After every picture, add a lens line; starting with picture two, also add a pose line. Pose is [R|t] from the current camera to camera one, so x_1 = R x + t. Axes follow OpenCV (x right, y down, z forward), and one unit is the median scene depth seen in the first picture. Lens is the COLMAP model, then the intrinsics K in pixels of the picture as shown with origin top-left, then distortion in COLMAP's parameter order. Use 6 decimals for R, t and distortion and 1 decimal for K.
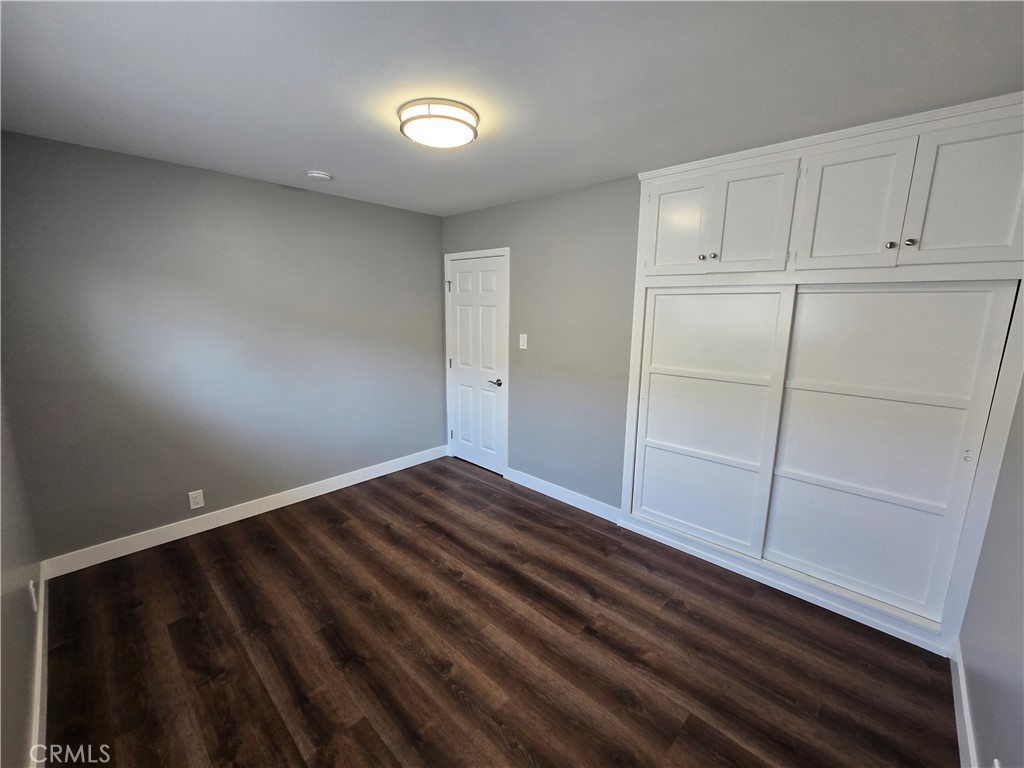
lens RADIAL K [[420.1, 0, 512.1], [0, 420.1, 385.2], [0, 0, 1]] dist [0.000144, 0.000524]
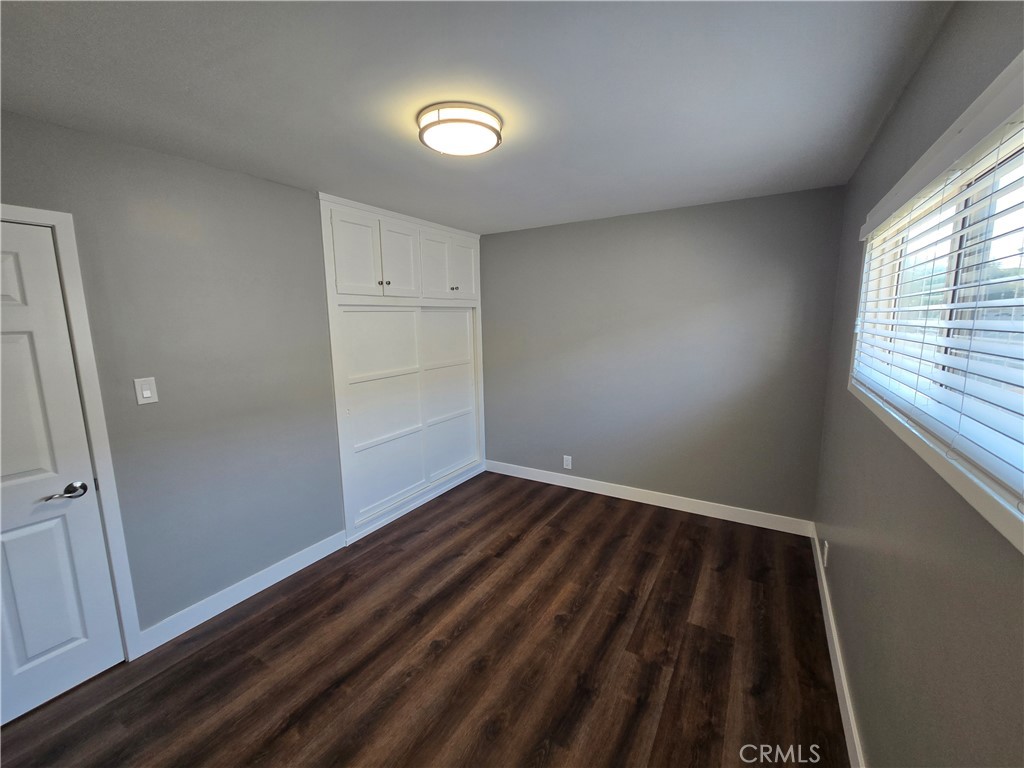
lens RADIAL K [[420.1, 0, 517.7], [0, 420.1, 381.7], [0, 0, 1]] dist [0.000144, 0.000524]
pose [[-0.216870, -0.153098, 0.964121, -1.054142], [0.198164, 0.960159, 0.197044, -0.215134], [-0.955876, 0.233787, -0.177891, 1.041501]]
